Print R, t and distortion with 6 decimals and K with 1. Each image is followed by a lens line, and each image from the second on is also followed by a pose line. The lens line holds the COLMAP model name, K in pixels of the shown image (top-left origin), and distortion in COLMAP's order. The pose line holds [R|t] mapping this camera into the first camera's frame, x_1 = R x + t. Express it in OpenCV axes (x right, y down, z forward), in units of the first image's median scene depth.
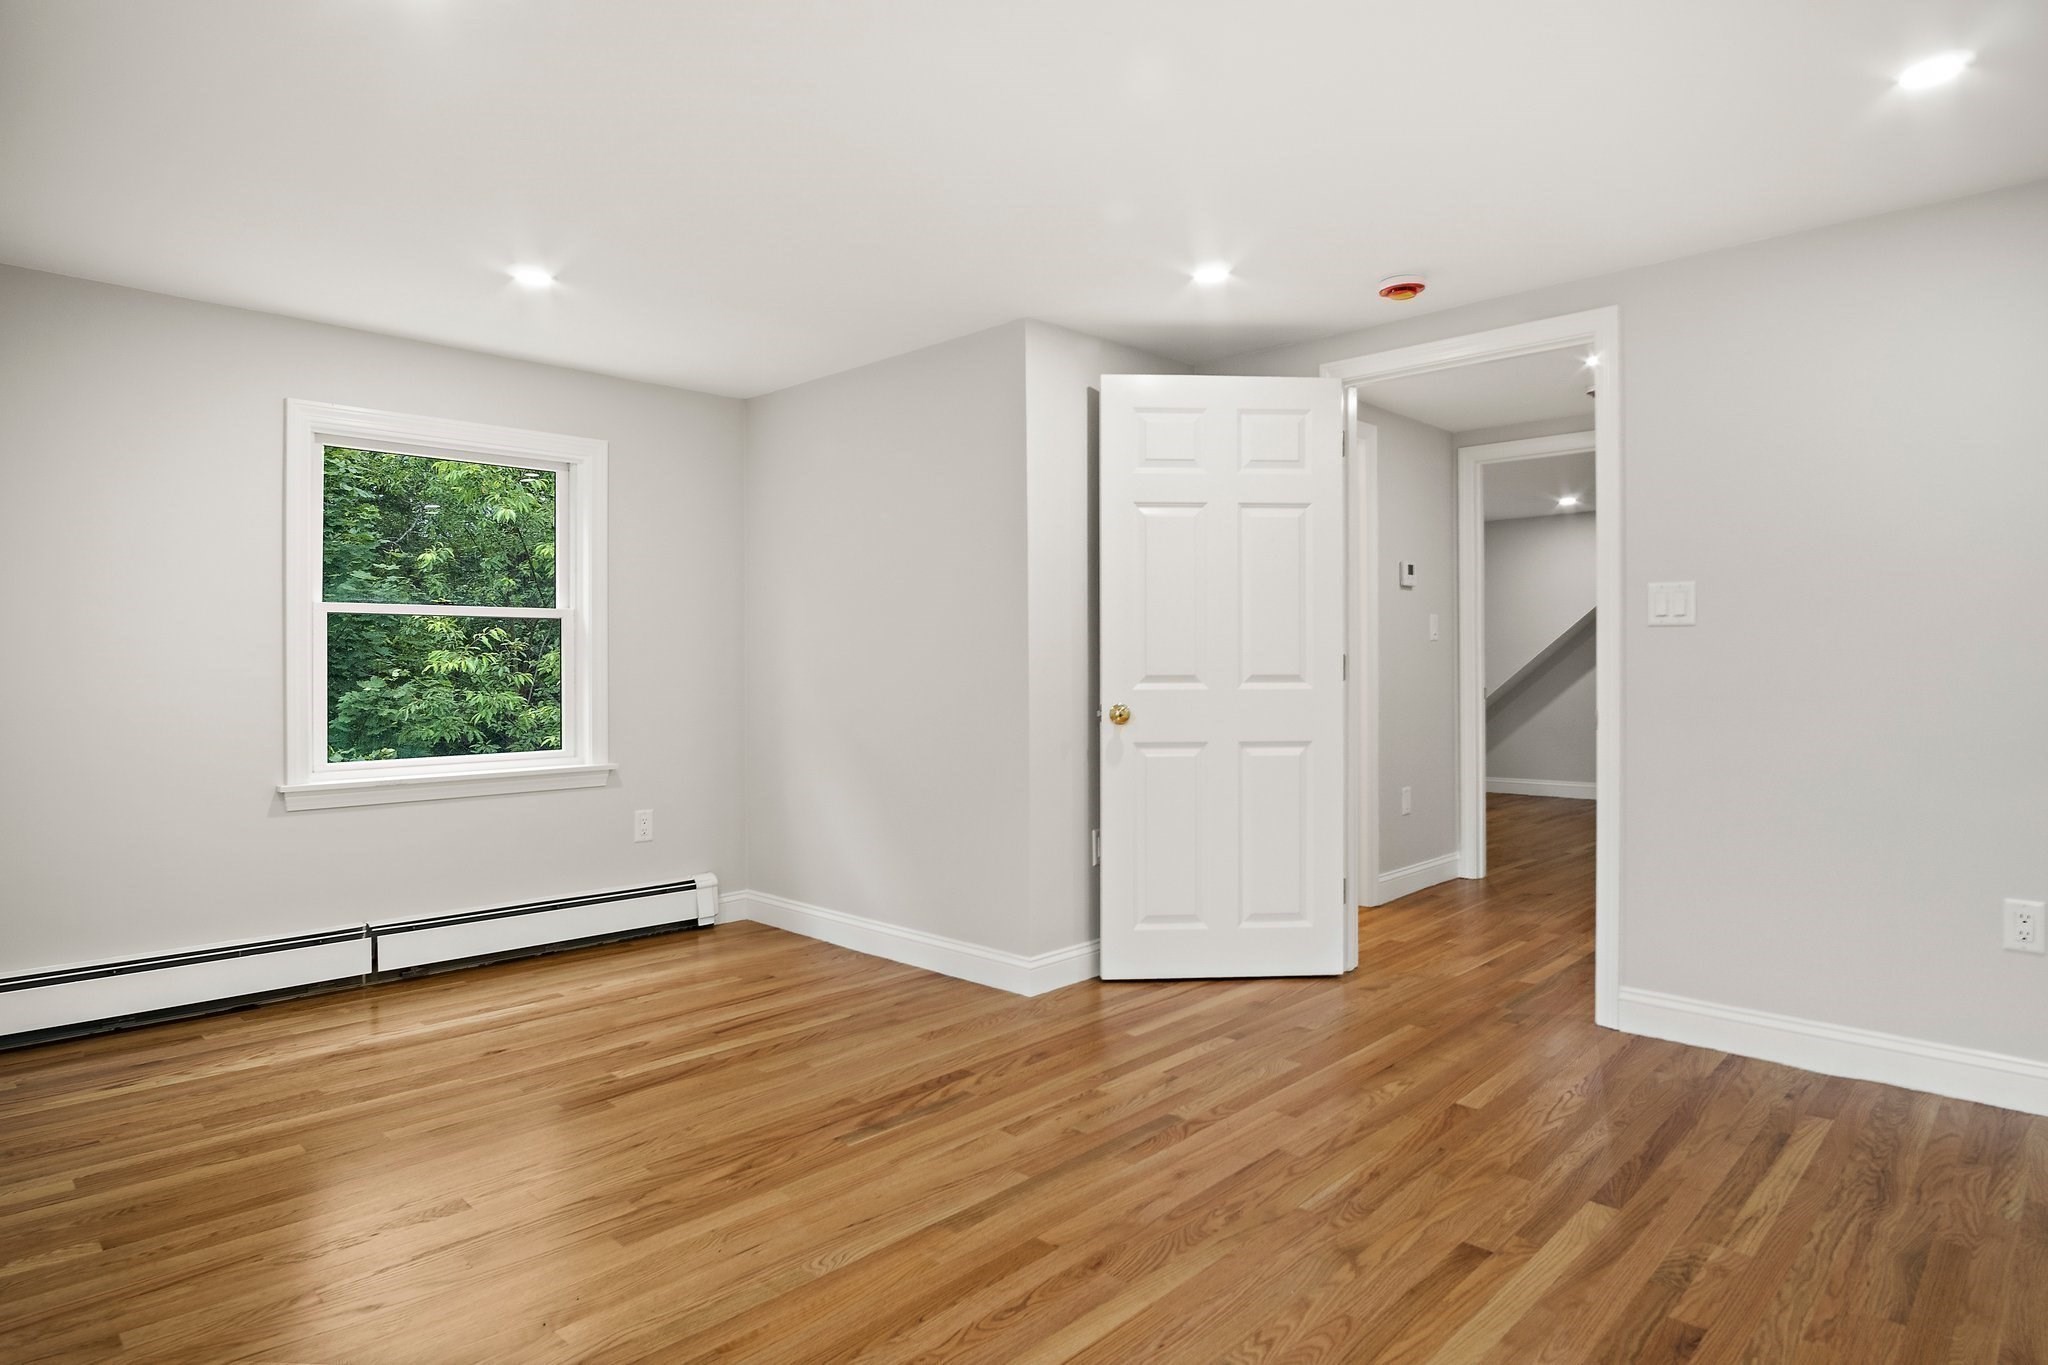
lens RADIAL K [[1149.7, 0, 1024.0], [0, 1149.7, 682.5], [0, 0, 1]] dist [-0.029276, 0.000066]
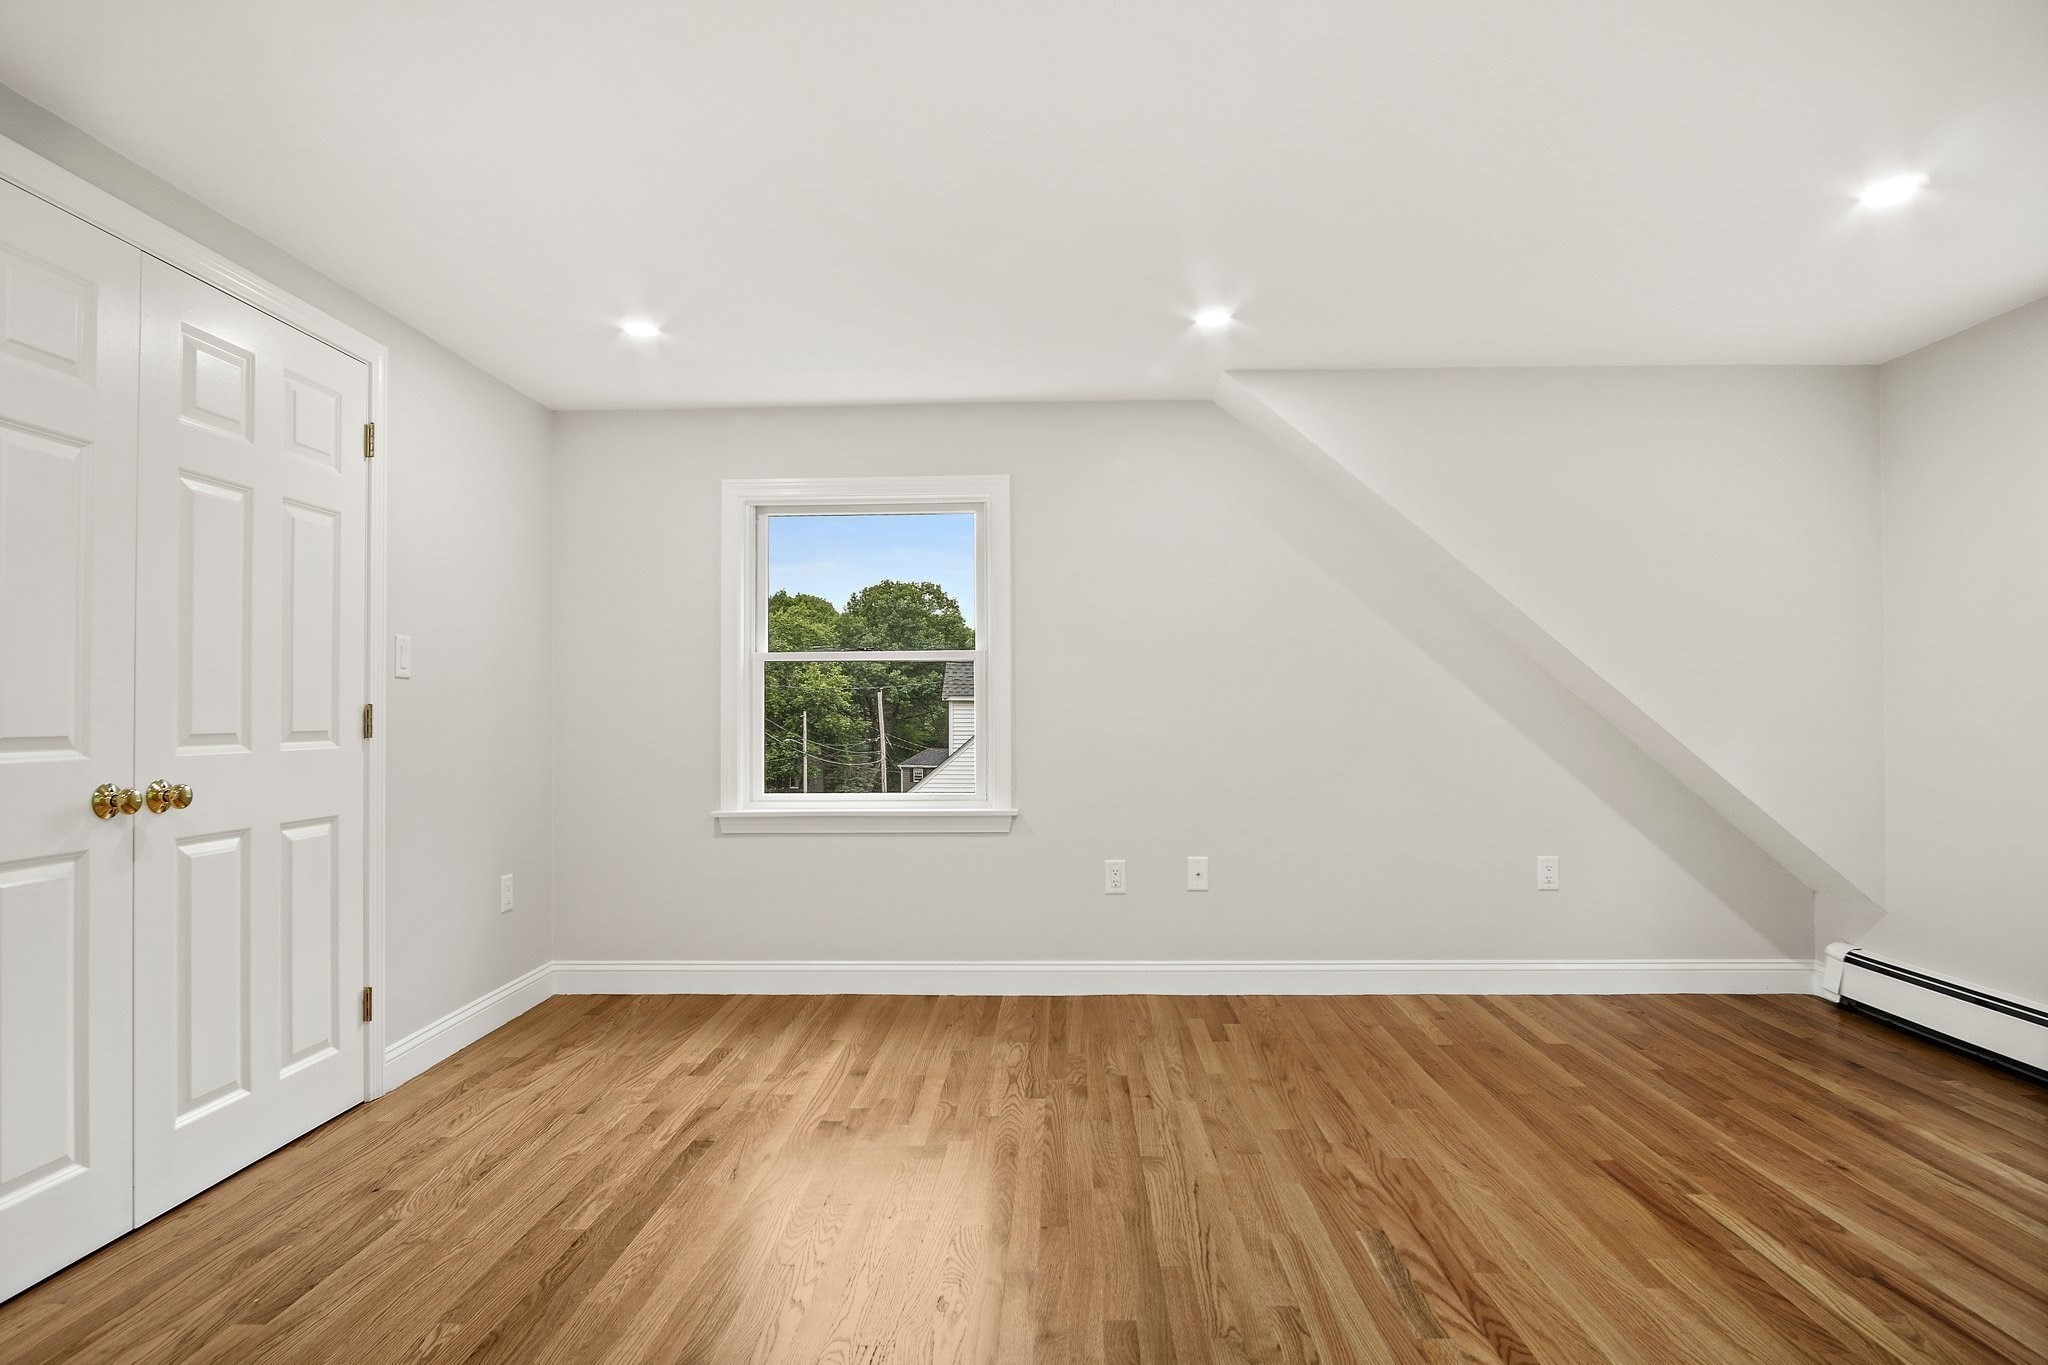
lens RADIAL K [[1111.9, 0, 1017.5], [0, 1111.9, 666.6], [0, 0, 1]] dist [-0.023693, 0.006937]
pose [[-0.744616, -0.020403, -0.667181, 0.618806], [-0.000409, 0.999547, -0.030109, -0.016738], [0.667492, -0.022147, -0.744287, 1.427847]]
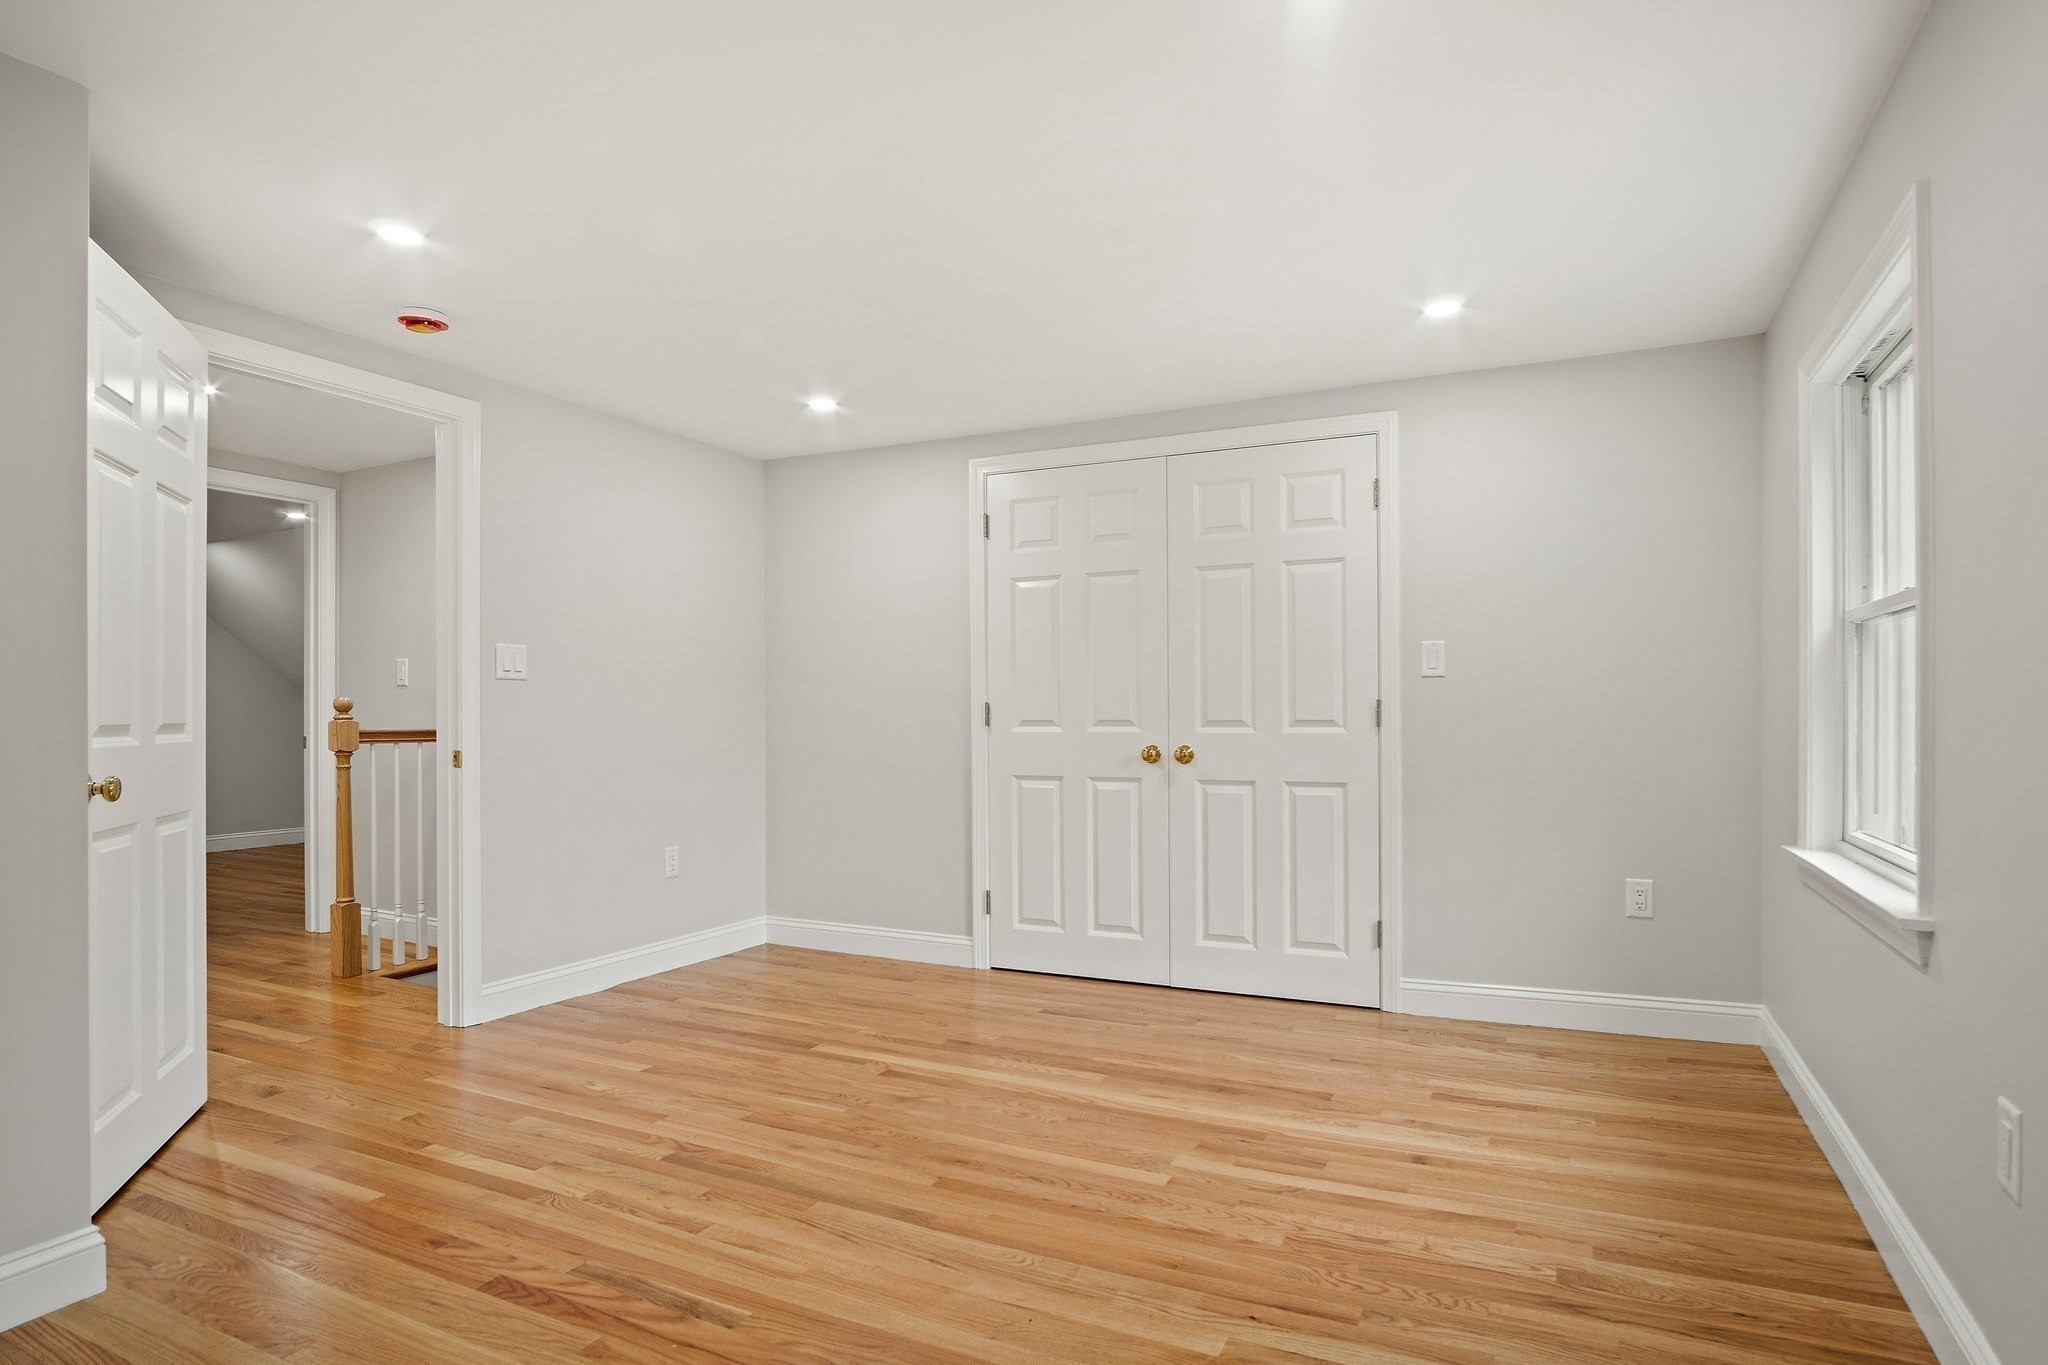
lens RADIAL K [[1096.7, 0, 1038.7], [0, 1096.7, 682.0], [0, 0, 1]] dist [-0.028367, 0.000694]
pose [[-0.319571, 0.030764, 0.947063, -0.899731], [0.017886, 0.999491, -0.026431, -0.005257], [-0.947393, 0.008493, -0.319959, 1.008030]]
